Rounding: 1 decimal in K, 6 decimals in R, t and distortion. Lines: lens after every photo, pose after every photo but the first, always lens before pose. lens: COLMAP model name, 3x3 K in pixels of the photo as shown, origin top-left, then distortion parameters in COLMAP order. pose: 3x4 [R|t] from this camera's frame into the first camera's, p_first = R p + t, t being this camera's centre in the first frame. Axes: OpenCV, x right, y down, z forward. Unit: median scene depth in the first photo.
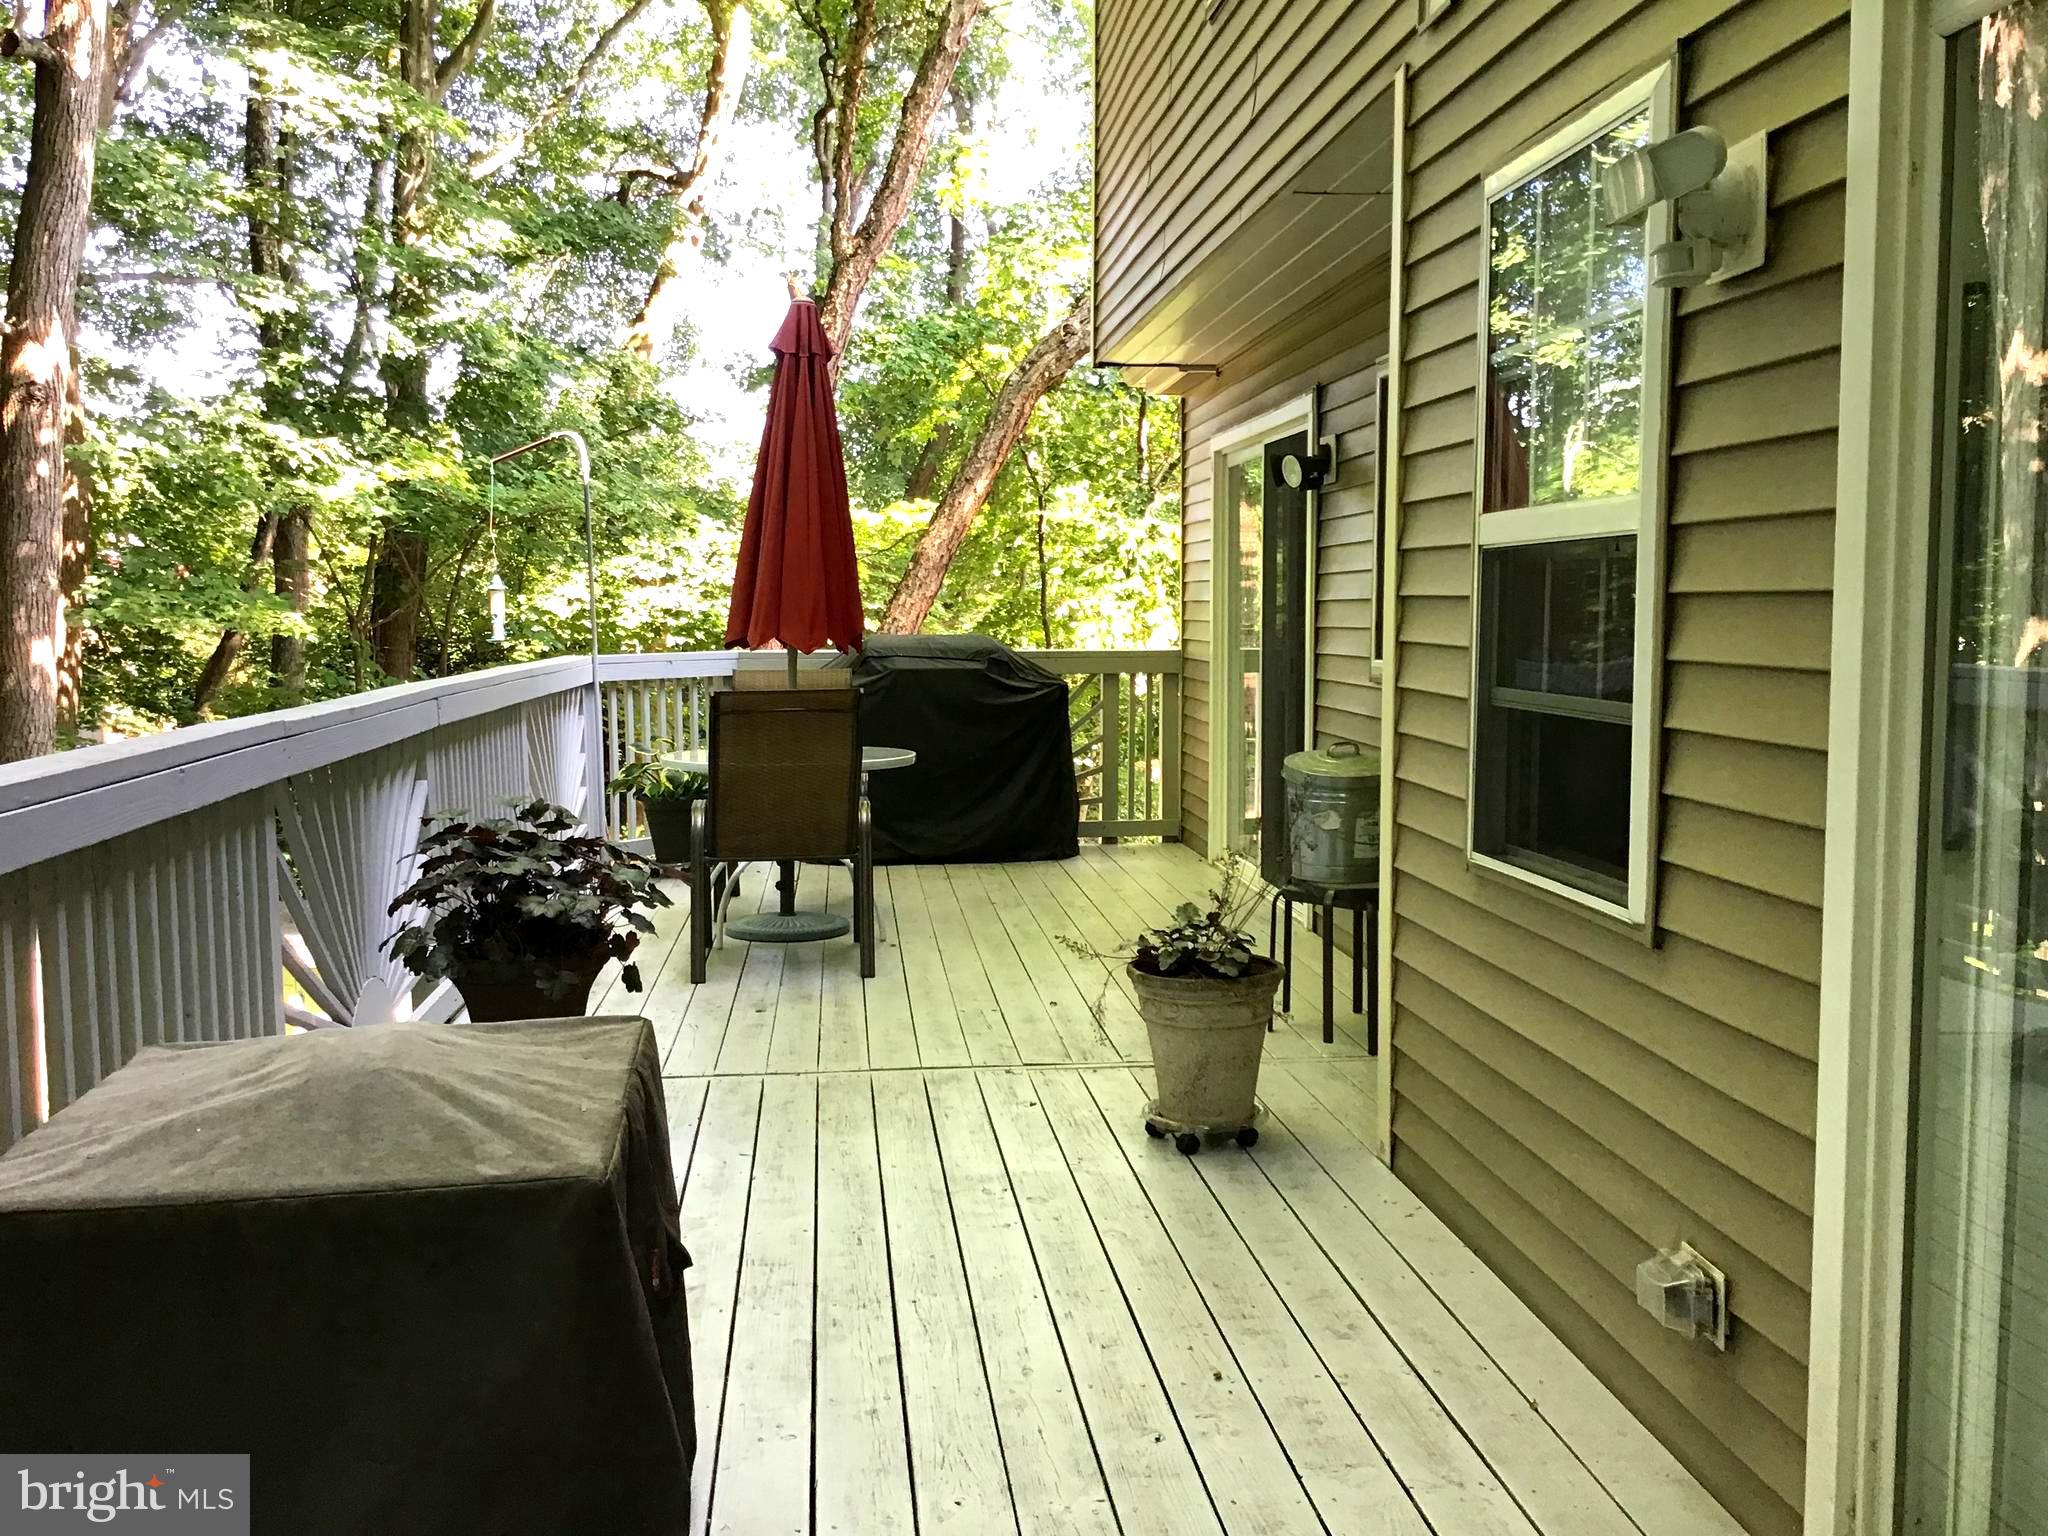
lens RADIAL K [[1864.1, 0, 1015.3], [0, 1864.1, 765.7], [0, 0, 1]] dist [-0.004194, 0.000000]
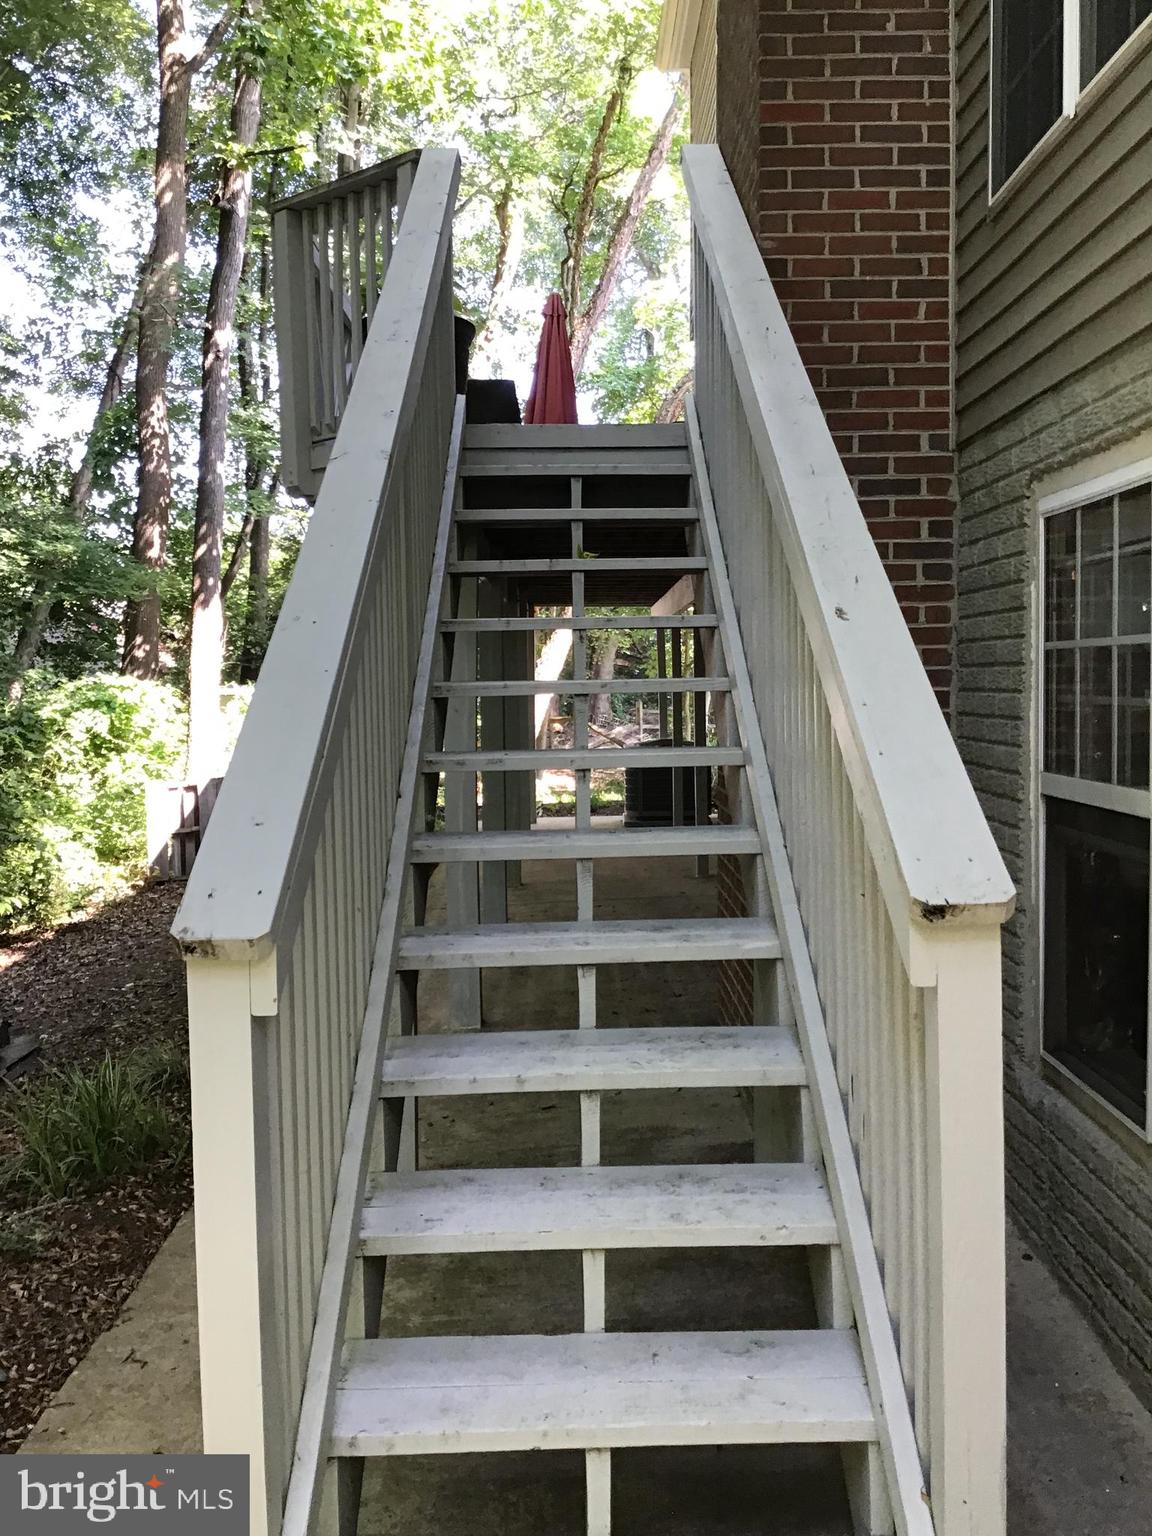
lens RADIAL K [[1398.1, 0, 584.9], [0, 1398.1, 768.7], [0, 0, 1]] dist [-0.004194, 0.000000]
pose [[0.996039, 0.004285, -0.088811, 0.036123], [-0.006518, 0.999670, -0.024864, 0.171268], [0.088675, 0.025345, 0.995738, -0.321379]]
